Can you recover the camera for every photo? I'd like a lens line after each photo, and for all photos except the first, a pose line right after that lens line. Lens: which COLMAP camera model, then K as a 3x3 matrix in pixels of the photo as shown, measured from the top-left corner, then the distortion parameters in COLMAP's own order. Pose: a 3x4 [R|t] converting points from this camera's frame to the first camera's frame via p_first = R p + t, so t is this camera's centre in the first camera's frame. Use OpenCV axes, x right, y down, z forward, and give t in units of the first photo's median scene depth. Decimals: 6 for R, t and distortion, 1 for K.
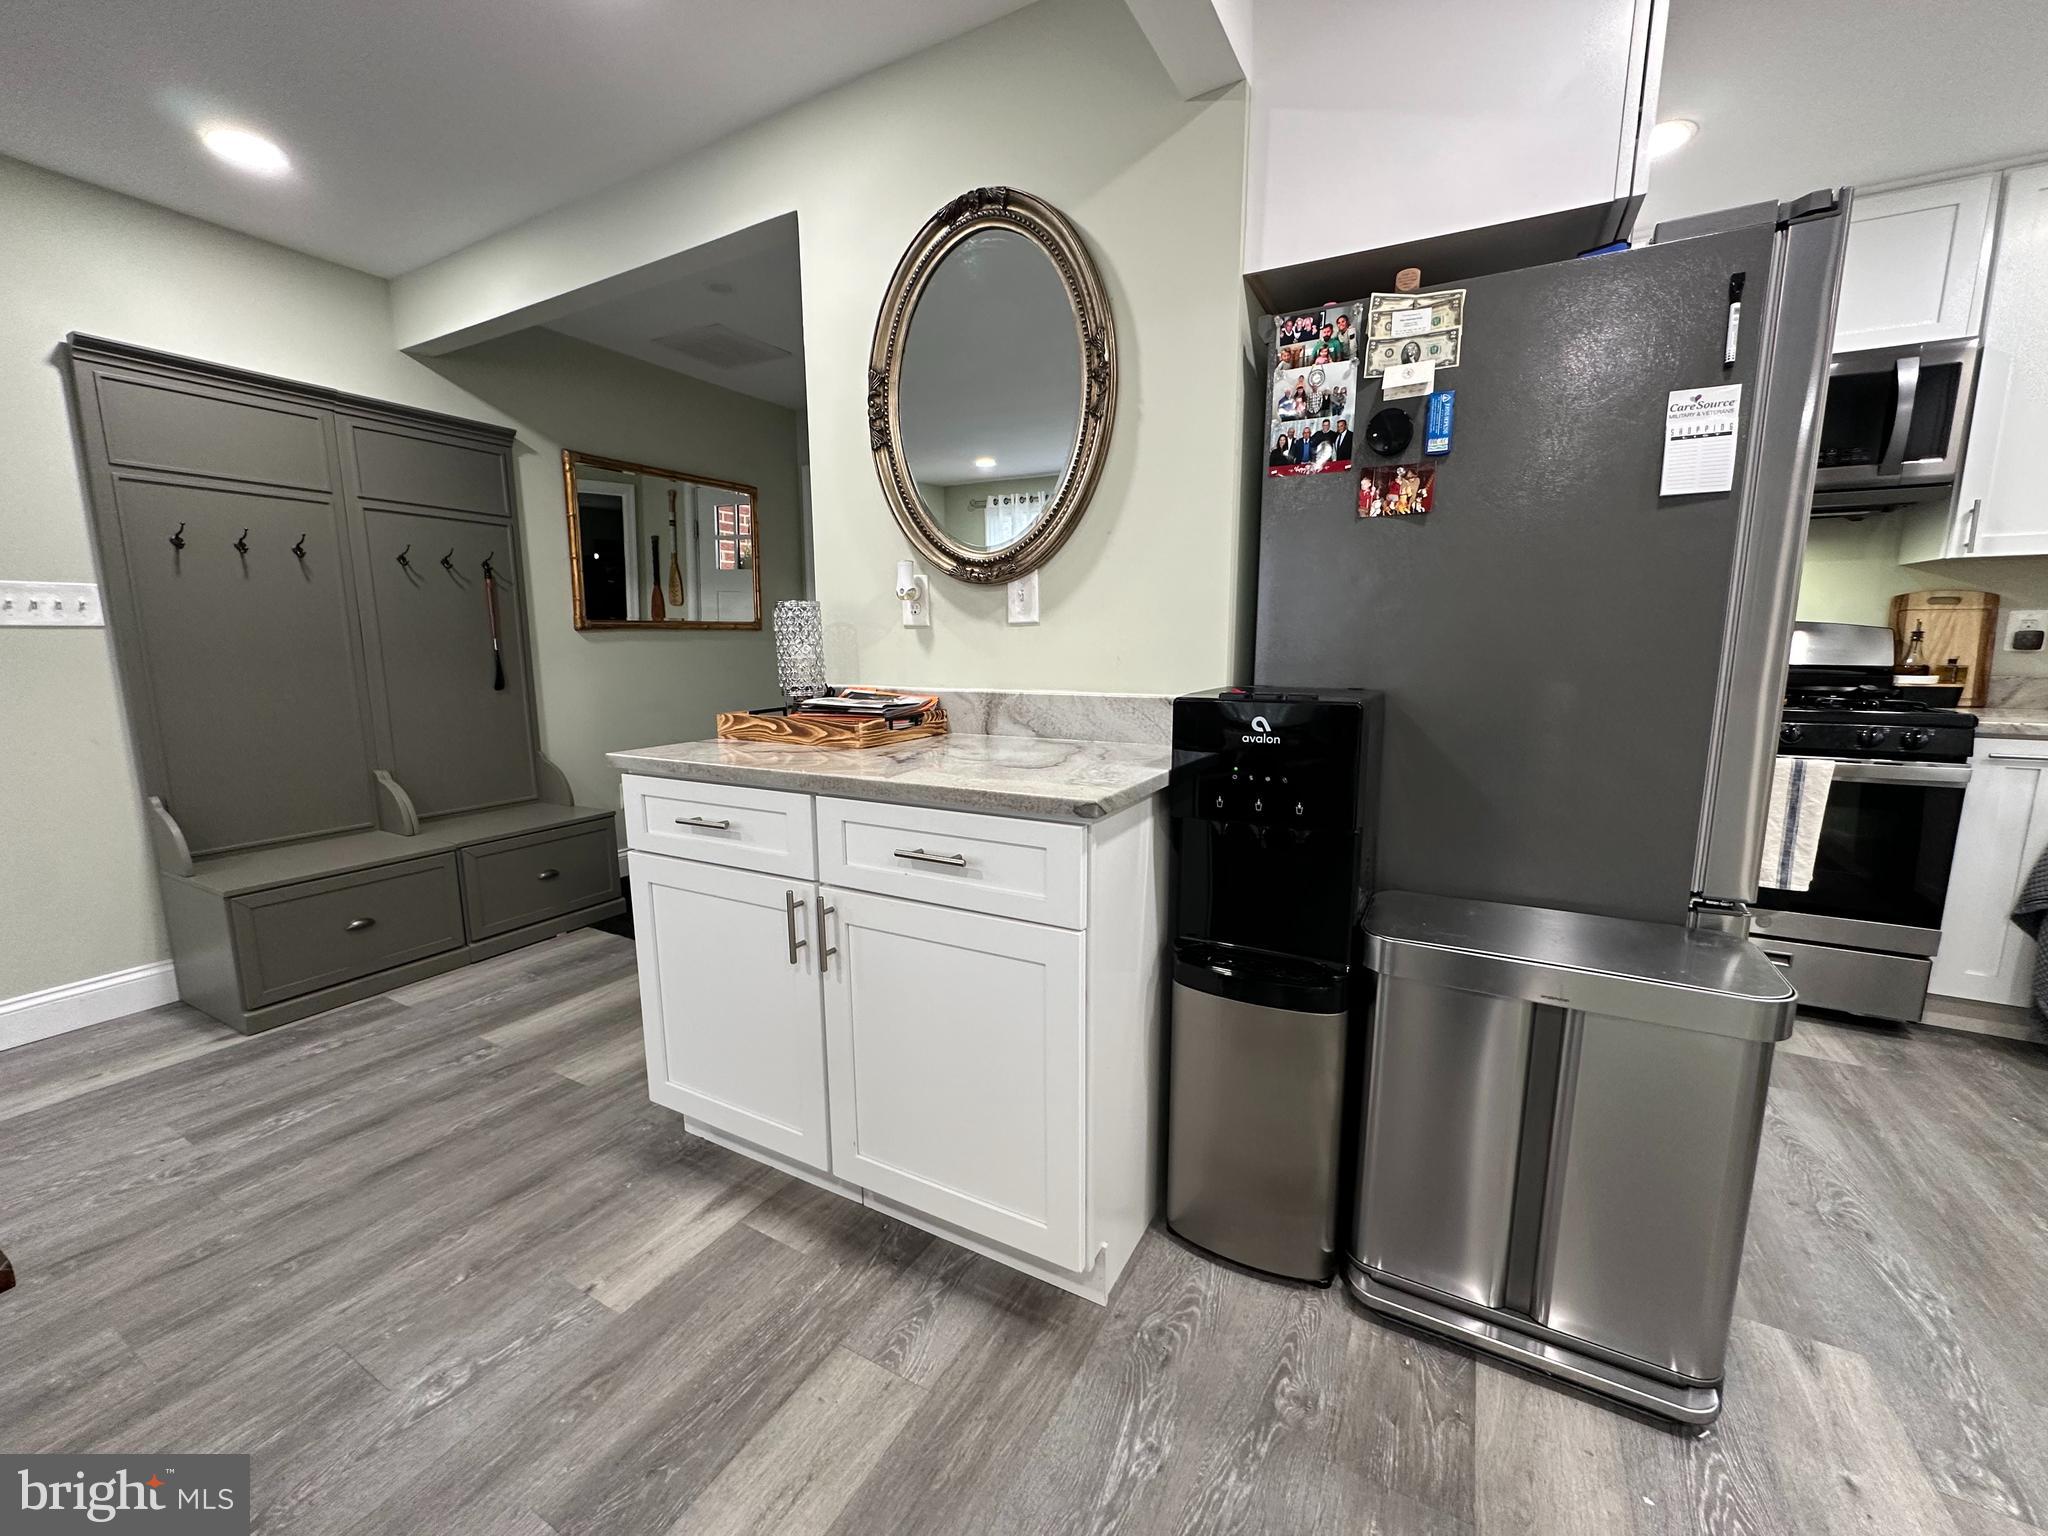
lens RADIAL K [[822.0, 0, 1024.5], [0, 822.0, 769.4], [0, 0, 1]] dist [0.001055, 0.000069]
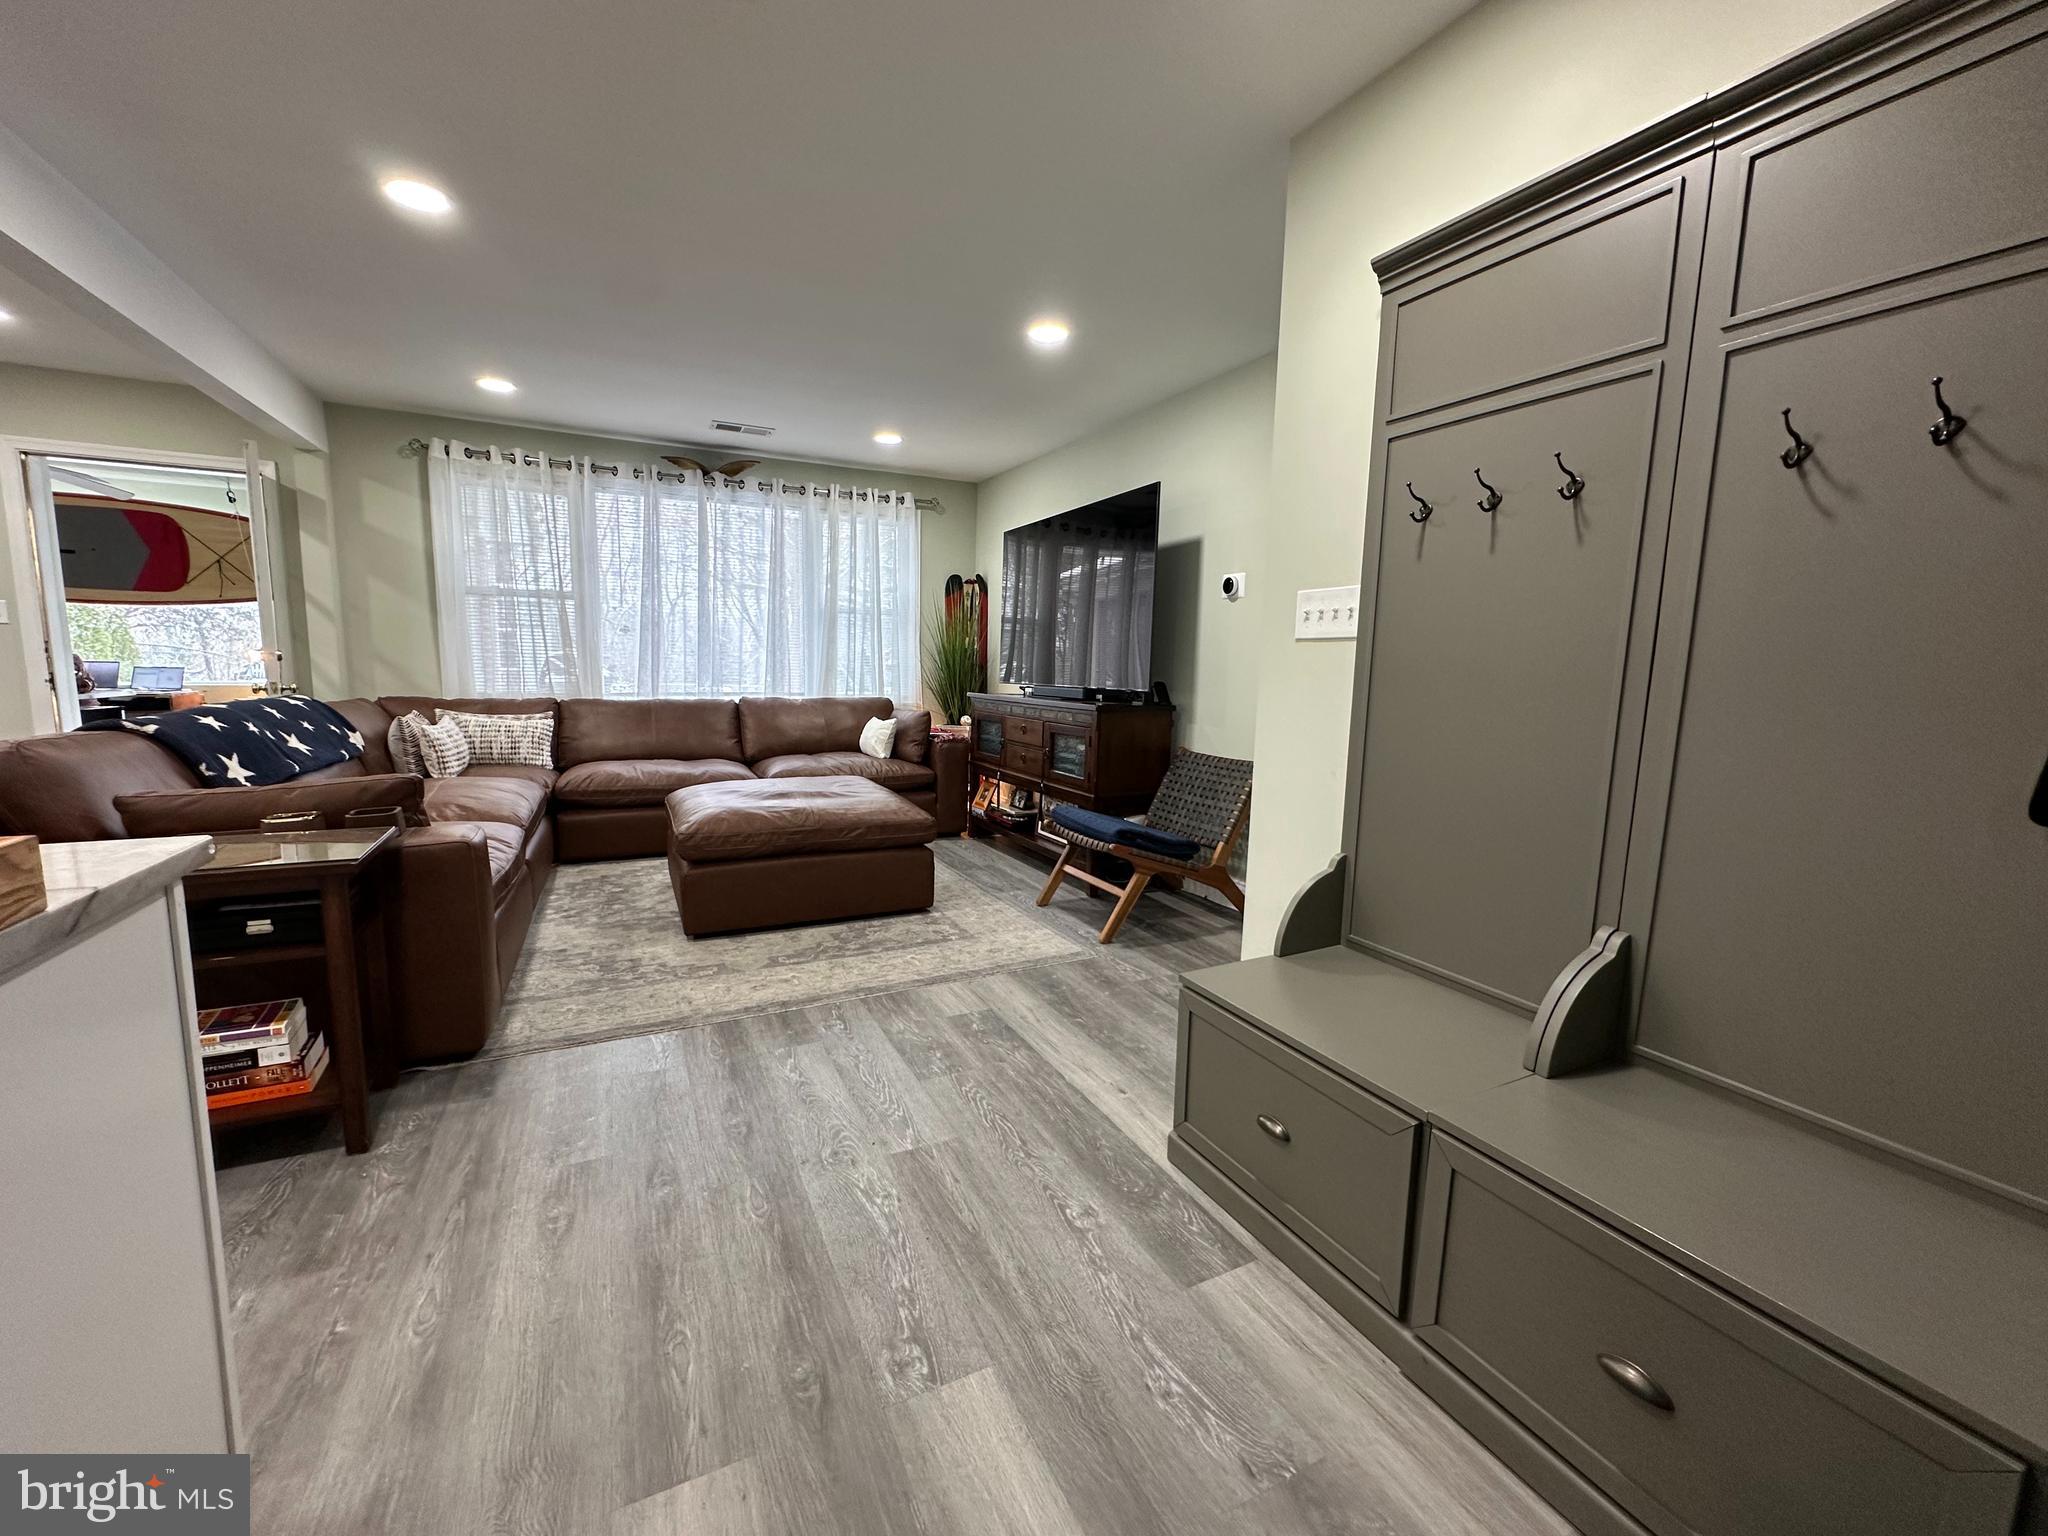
lens RADIAL K [[822.0, 0, 1023.9], [0, 822.0, 767.7], [0, 0, 1]] dist [0.001055, 0.000069]
pose [[-0.561912, 0.097500, -0.821431, -0.276676], [-0.155643, 0.962831, 0.220753, -0.183976], [0.812422, 0.251894, -0.525851, 1.237050]]
